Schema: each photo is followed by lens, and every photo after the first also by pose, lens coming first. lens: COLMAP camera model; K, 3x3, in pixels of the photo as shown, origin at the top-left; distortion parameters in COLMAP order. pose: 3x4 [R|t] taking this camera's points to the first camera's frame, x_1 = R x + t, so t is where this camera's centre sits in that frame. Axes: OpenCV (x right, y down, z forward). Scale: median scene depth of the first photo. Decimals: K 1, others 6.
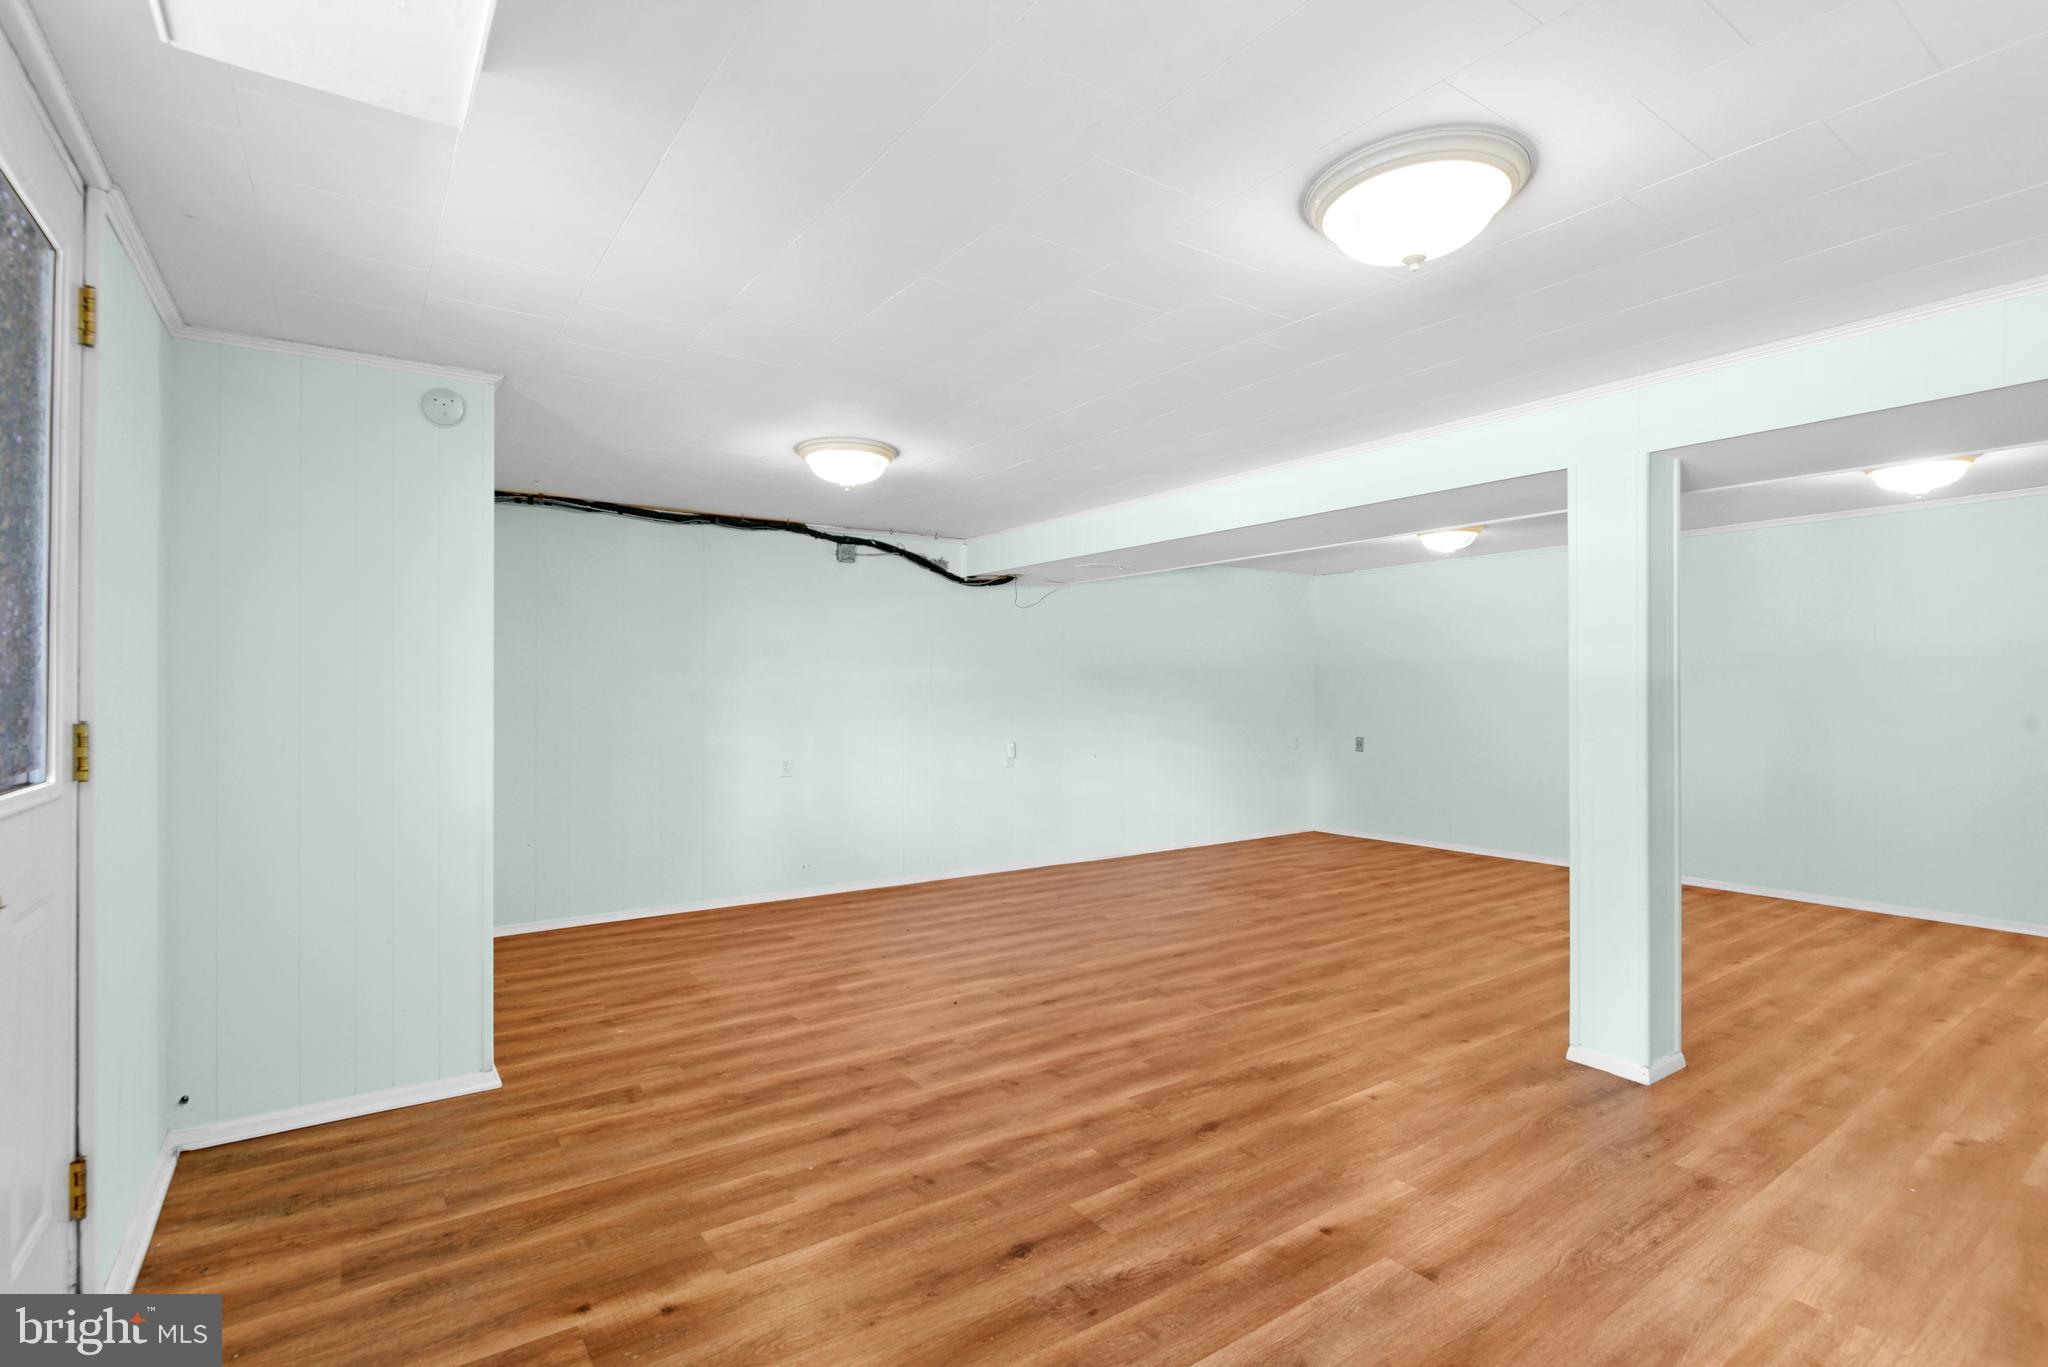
lens RADIAL K [[960.8, 0, 1021.5], [0, 960.8, 675.2], [0, 0, 1]] dist [0.002159, -0.009589]
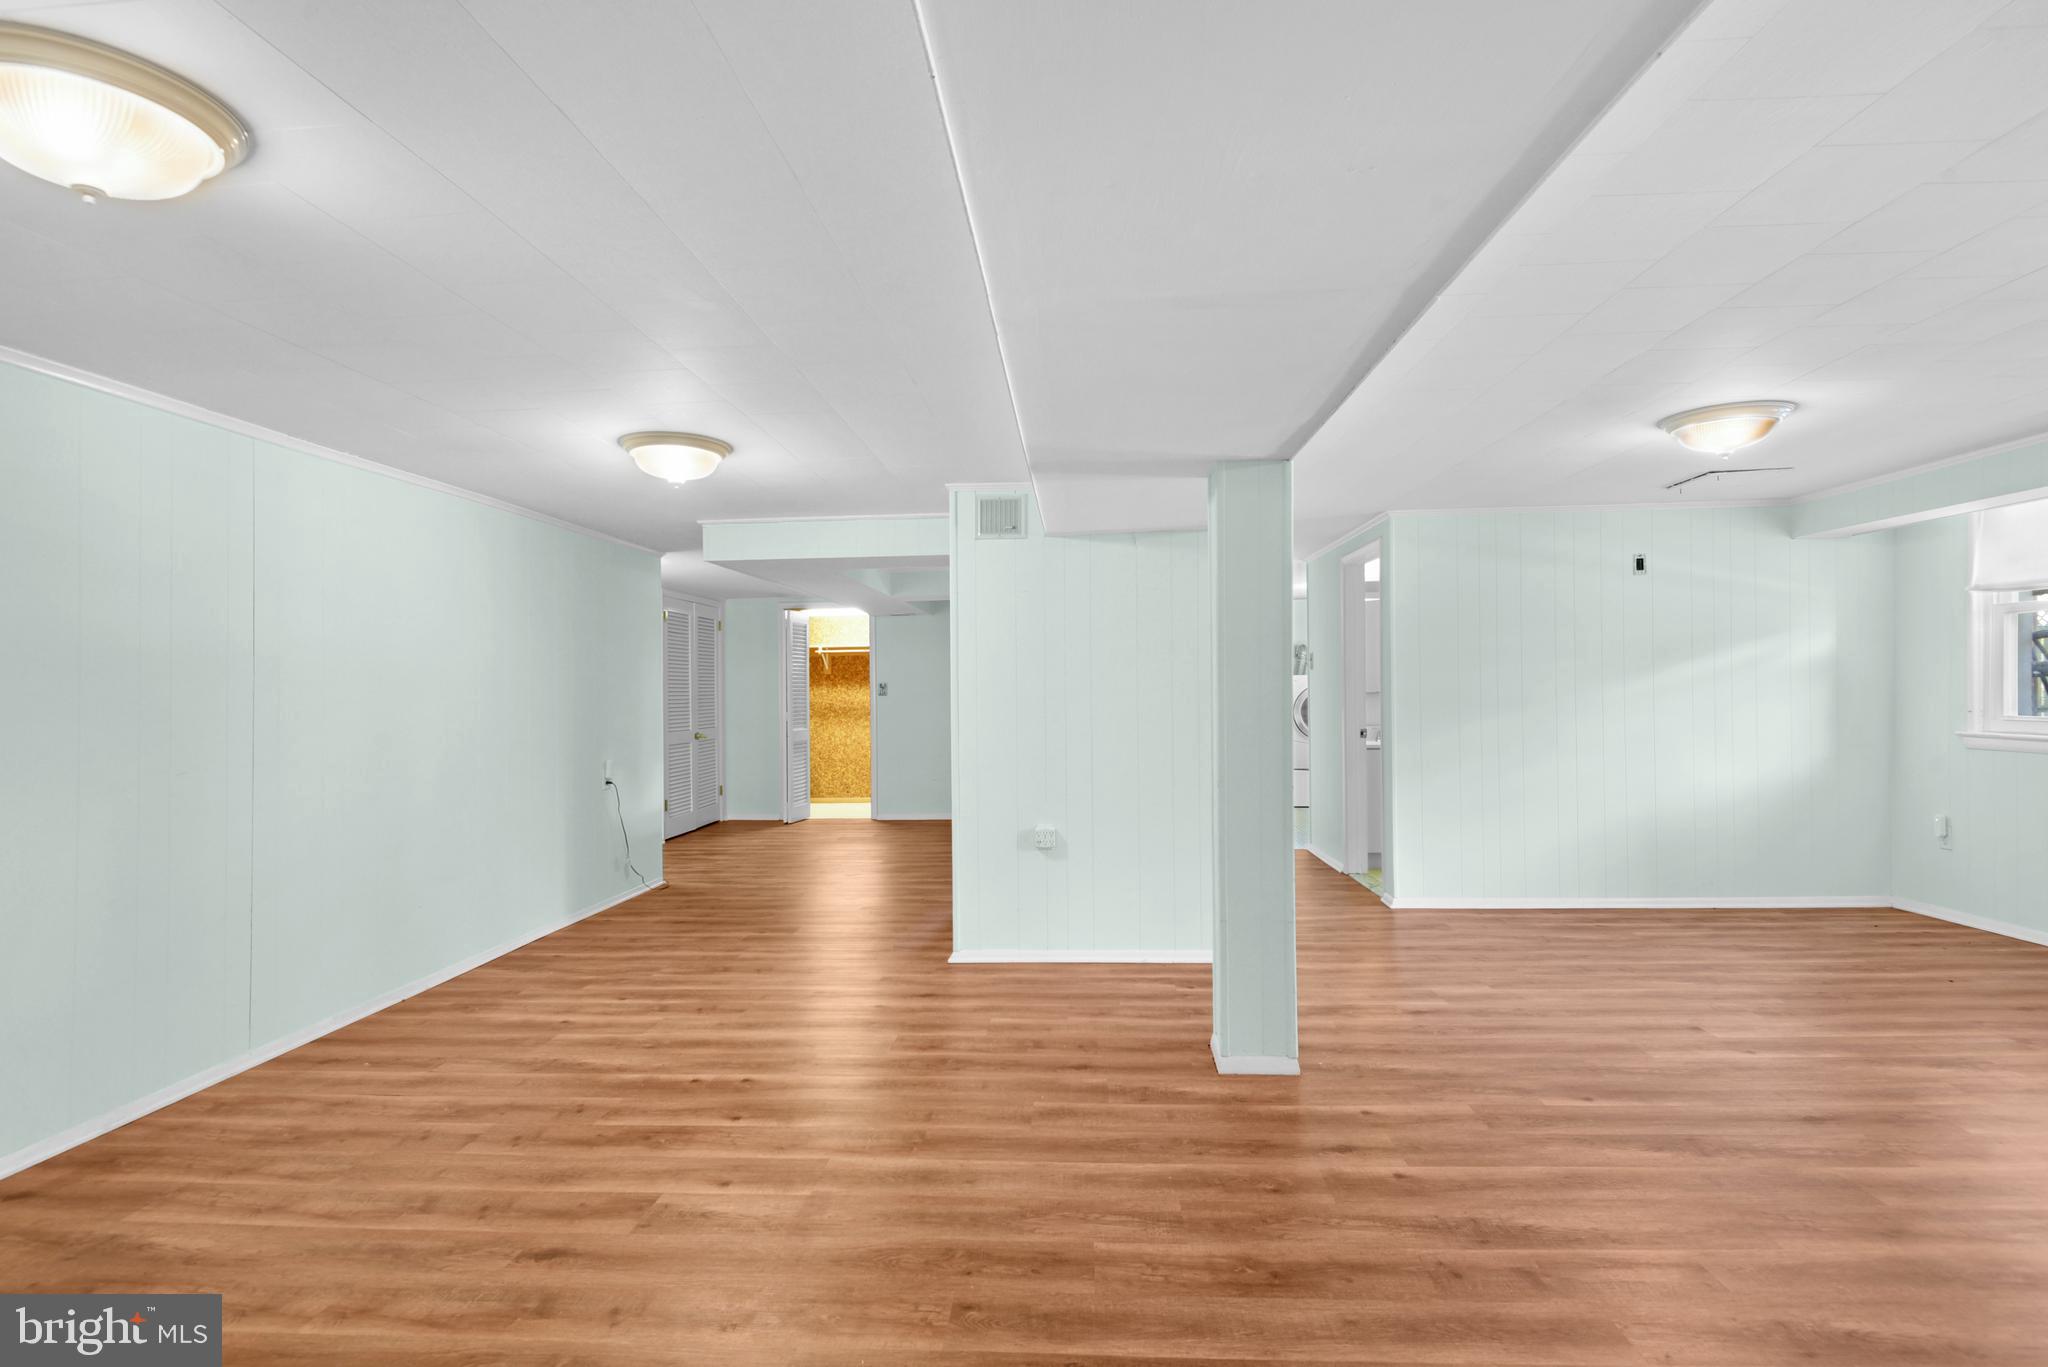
lens RADIAL K [[960.8, 0, 1034.5], [0, 960.8, 692.2], [0, 0, 1]] dist [0.002159, -0.009589]
pose [[-0.775850, 0.013576, 0.630772, 0.159637], [0.010044, 0.999908, -0.009167, 0.023584], [-0.630838, -0.000776, -0.775914, 1.869585]]
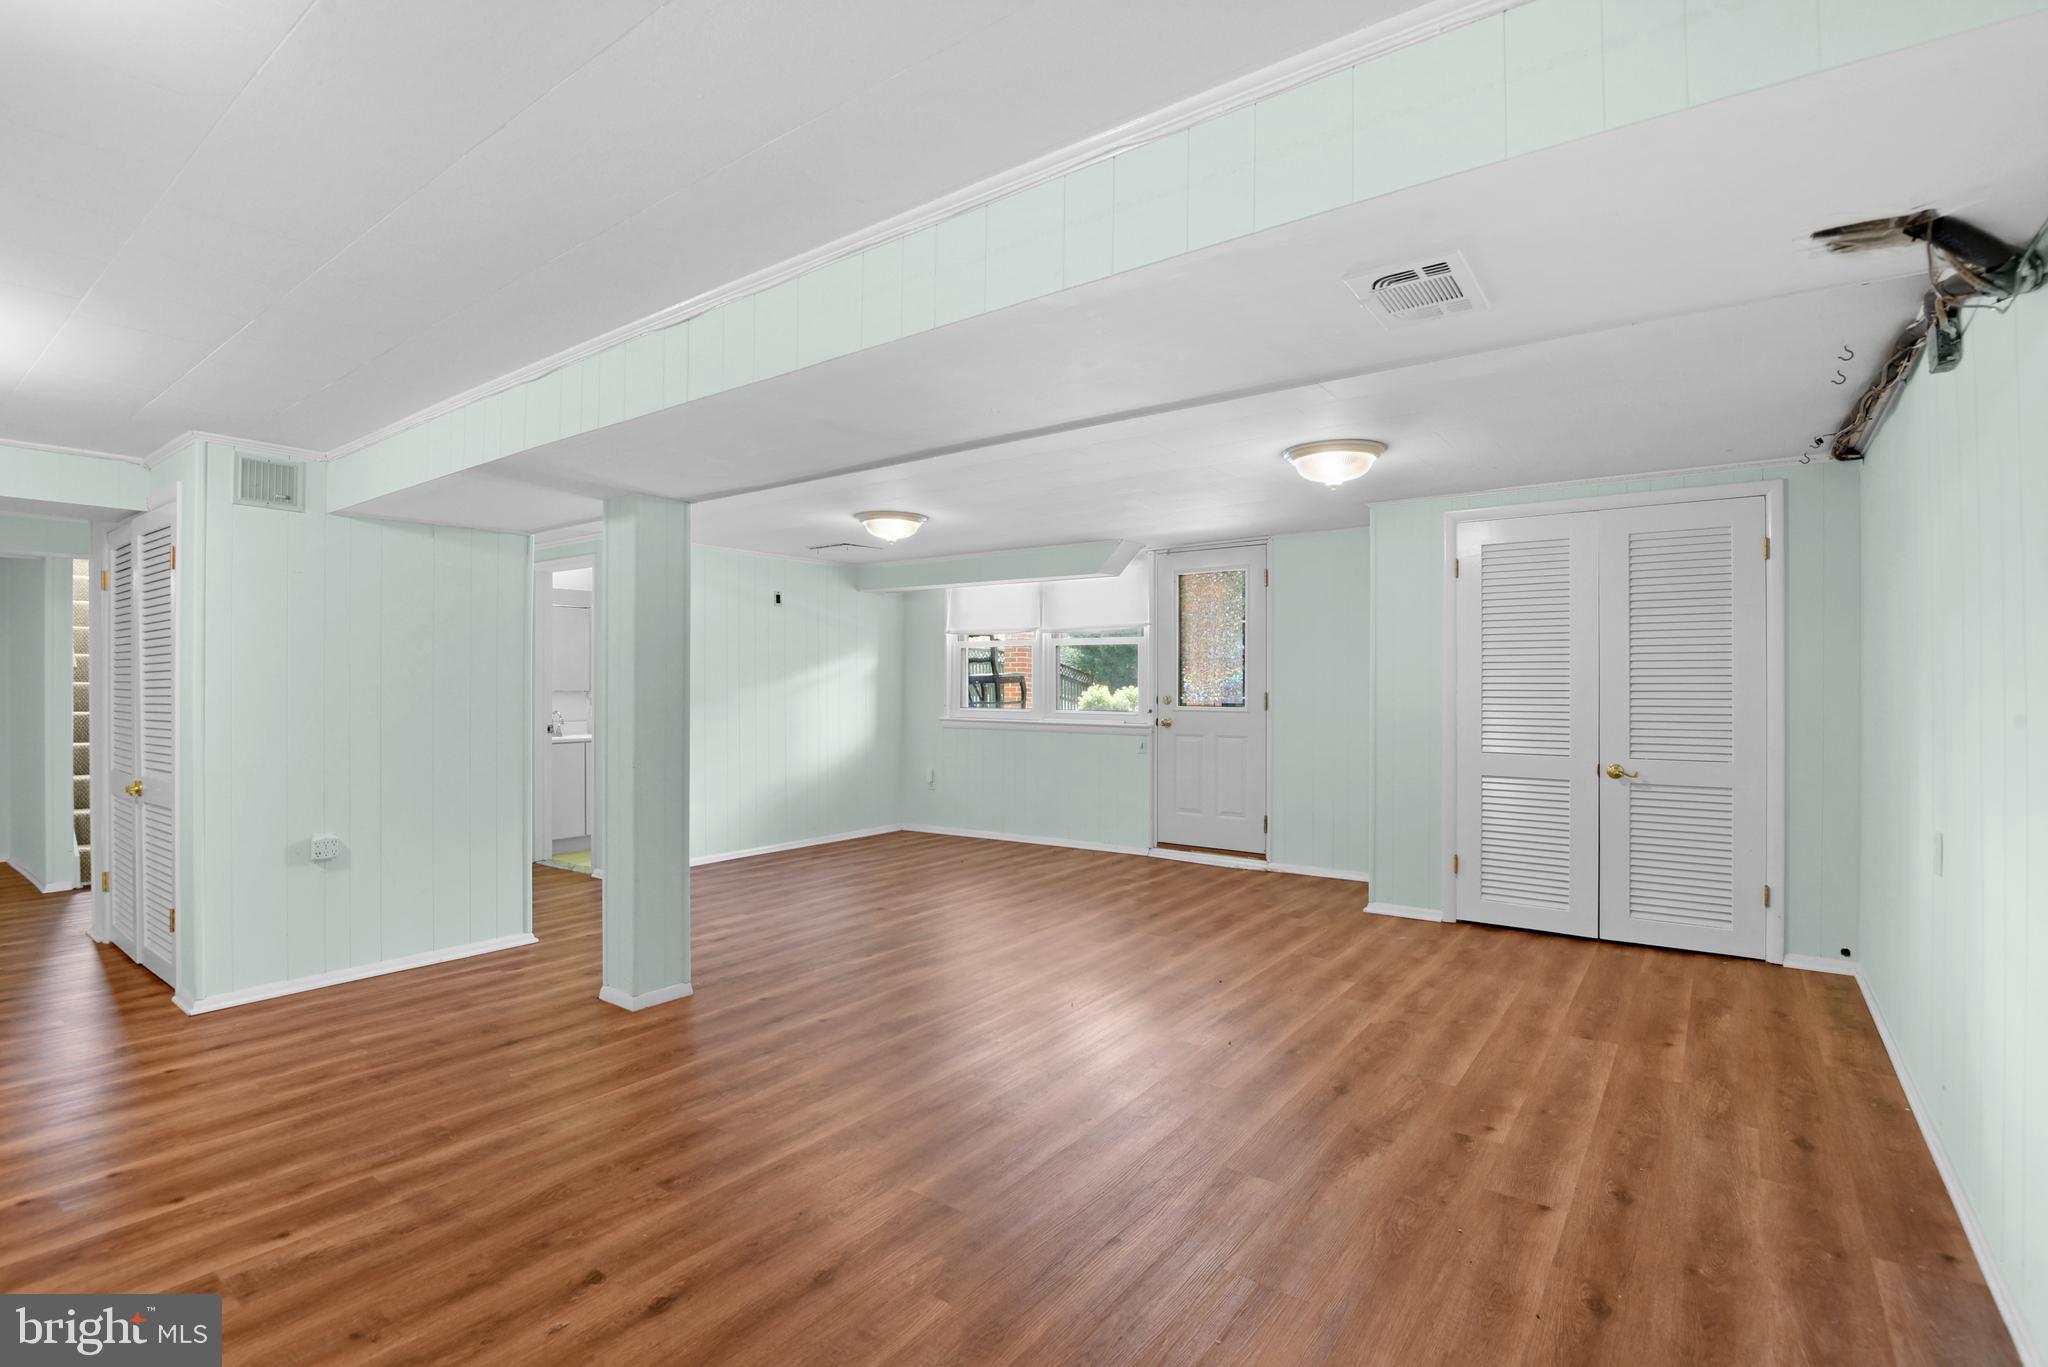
lens RADIAL K [[960.8, 0, 985.3], [0, 960.8, 685.6], [0, 0, 1]] dist [0.002159, -0.009589]
pose [[-0.959948, 0.002786, -0.280163, 0.540099], [0.006007, 0.999925, -0.010636, 0.028288], [0.280113, -0.011893, -0.959893, 2.210734]]
